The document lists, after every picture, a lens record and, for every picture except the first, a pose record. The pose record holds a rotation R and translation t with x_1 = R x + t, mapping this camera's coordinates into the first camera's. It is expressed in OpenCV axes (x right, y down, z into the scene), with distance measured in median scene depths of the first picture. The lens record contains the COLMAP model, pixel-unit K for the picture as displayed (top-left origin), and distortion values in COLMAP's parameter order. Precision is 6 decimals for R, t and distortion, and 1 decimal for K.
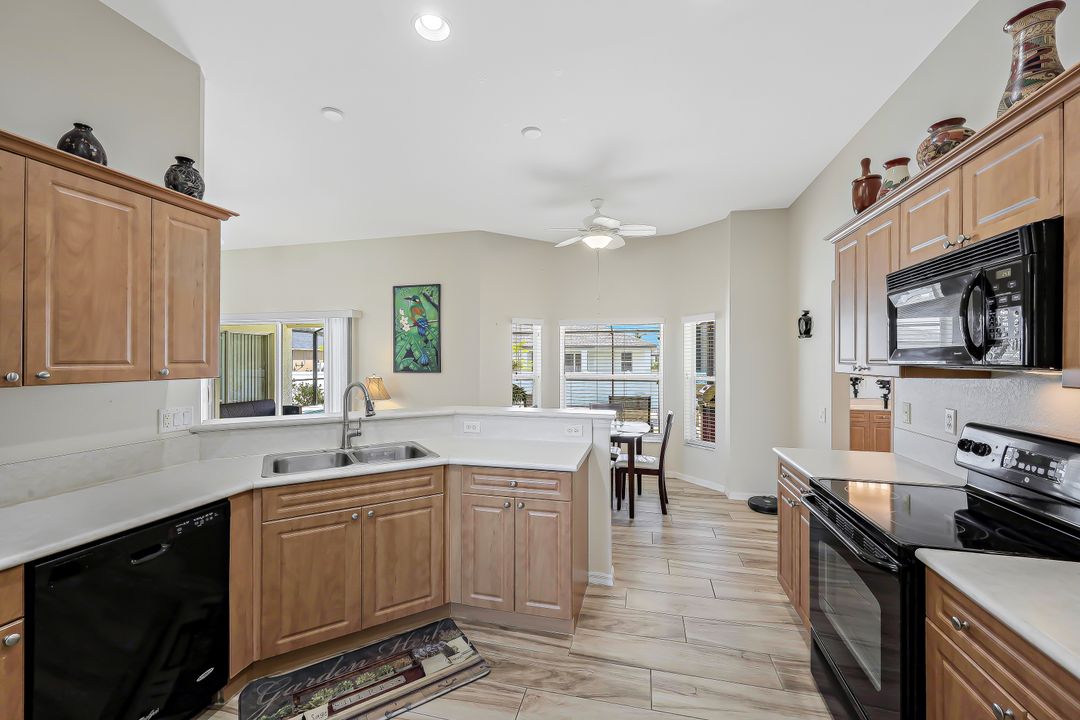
lens RADIAL K [[436.1, 0, 539.0], [0, 436.1, 358.6], [0, 0, 1]] dist [-0.000418, 0.000306]
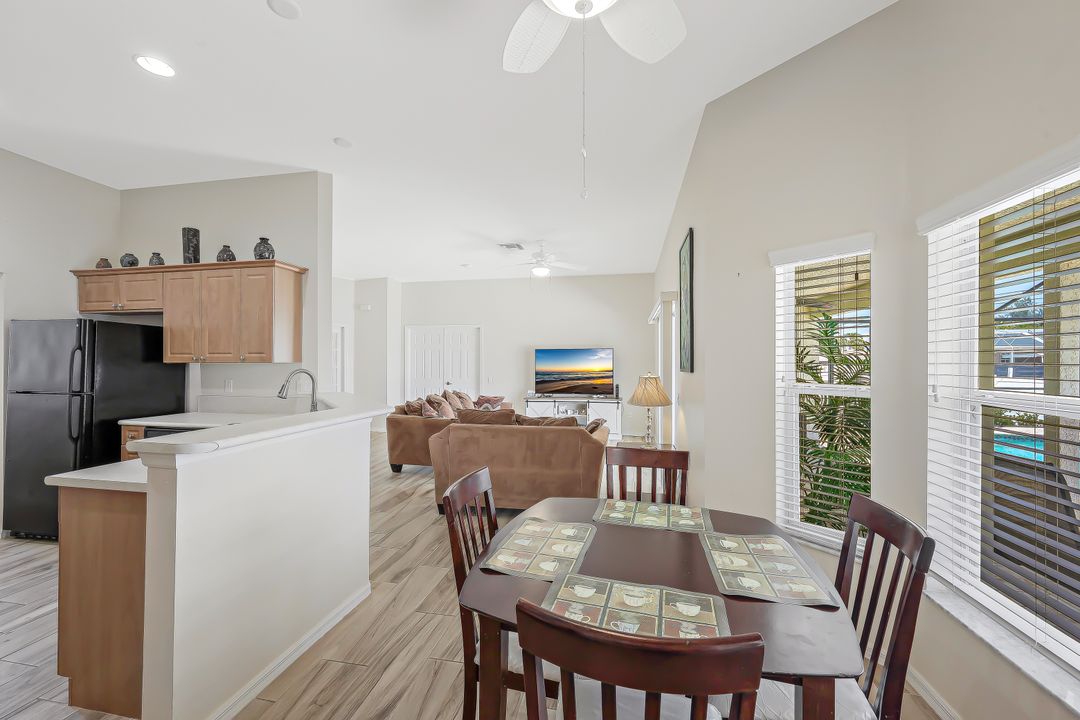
lens RADIAL K [[436.1, 0, 539.0], [0, 436.1, 358.6], [0, 0, 1]] dist [-0.000418, 0.000306]
pose [[0.041938, -0.007283, -0.999094, 0.372744], [0.001625, 0.999973, -0.007221, 0.016349], [0.999119, -0.001320, 0.041949, 0.760232]]
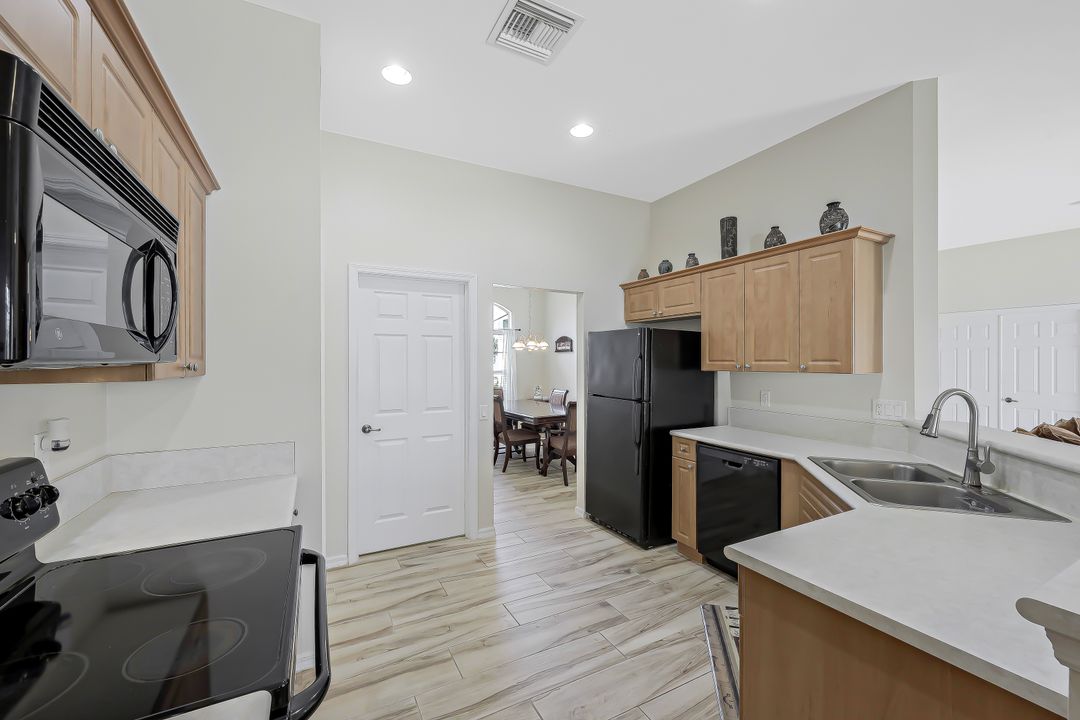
lens RADIAL K [[437.6, 0, 540.9], [0, 437.6, 361.0], [0, 0, 1]] dist [-0.000088, 0.000365]
pose [[-0.743828, -0.001462, -0.668370, 0.260892], [0.000359, 0.999997, -0.002587, 0.004650], [0.668371, -0.002165, -0.743825, 0.515961]]
